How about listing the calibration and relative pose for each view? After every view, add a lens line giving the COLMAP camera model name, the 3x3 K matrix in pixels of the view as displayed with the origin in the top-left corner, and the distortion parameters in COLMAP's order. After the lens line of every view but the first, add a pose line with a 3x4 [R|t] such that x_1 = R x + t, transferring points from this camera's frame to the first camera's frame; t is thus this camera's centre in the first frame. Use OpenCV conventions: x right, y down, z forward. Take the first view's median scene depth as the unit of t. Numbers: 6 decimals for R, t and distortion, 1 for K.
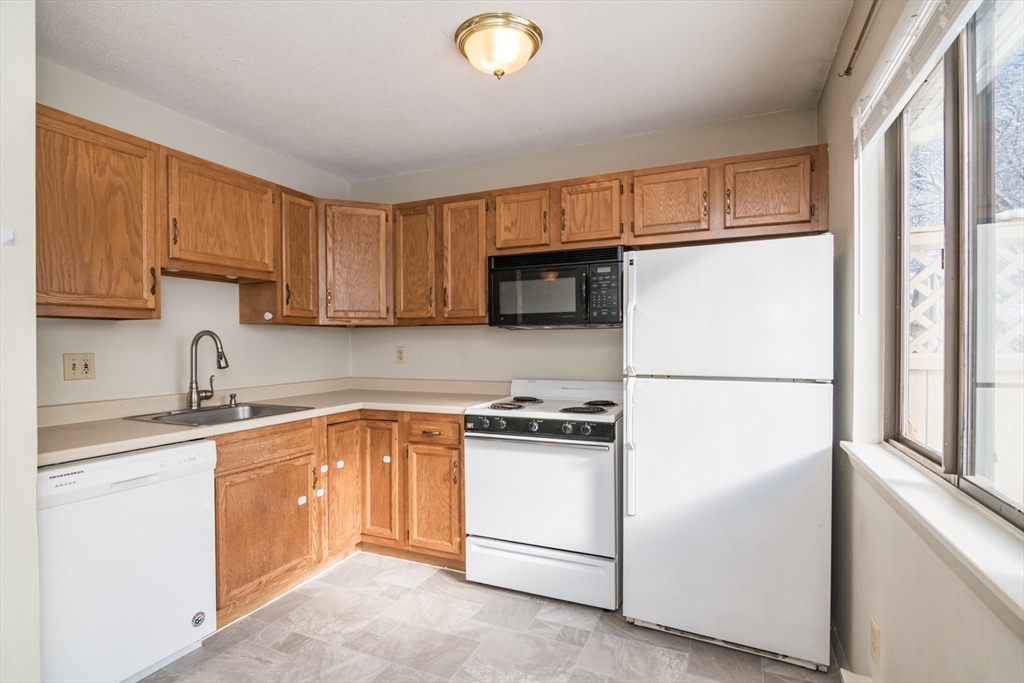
lens RADIAL K [[511.9, 0, 512.0], [0, 511.9, 341.5], [0, 0, 1]] dist [-0.020471, -0.000704]
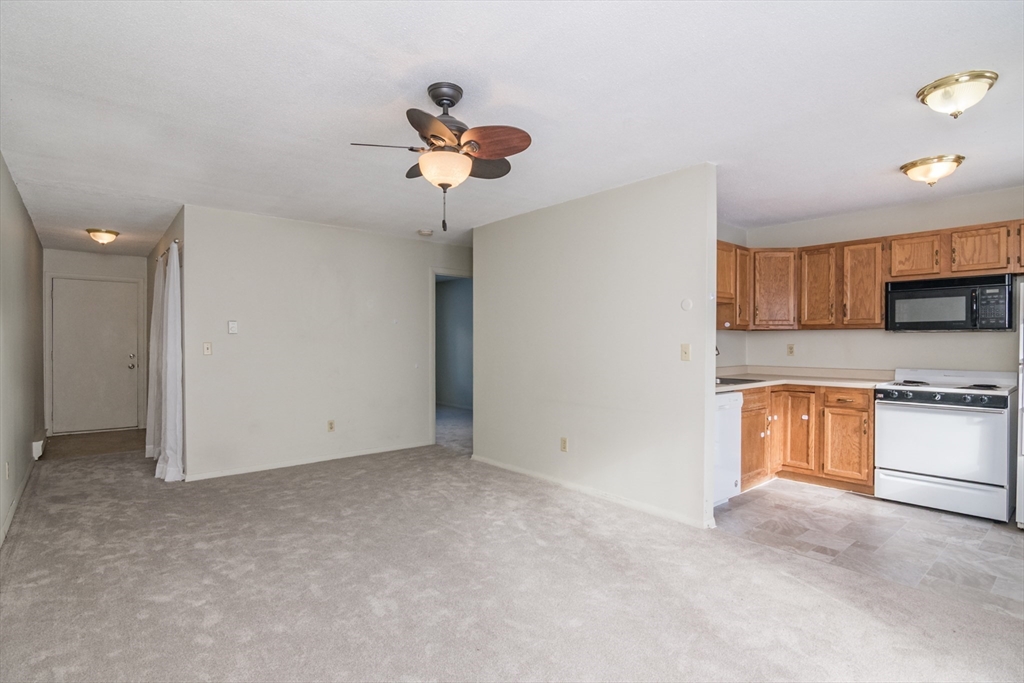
lens RADIAL K [[511.9, 0, 512.0], [0, 511.9, 341.5], [0, 0, 1]] dist [-0.020471, -0.000704]
pose [[0.893038, 0.006959, -0.449927, -0.358291], [-0.005361, 0.999974, 0.004826, 0.000226], [0.449949, -0.001897, 0.893052, -0.788827]]
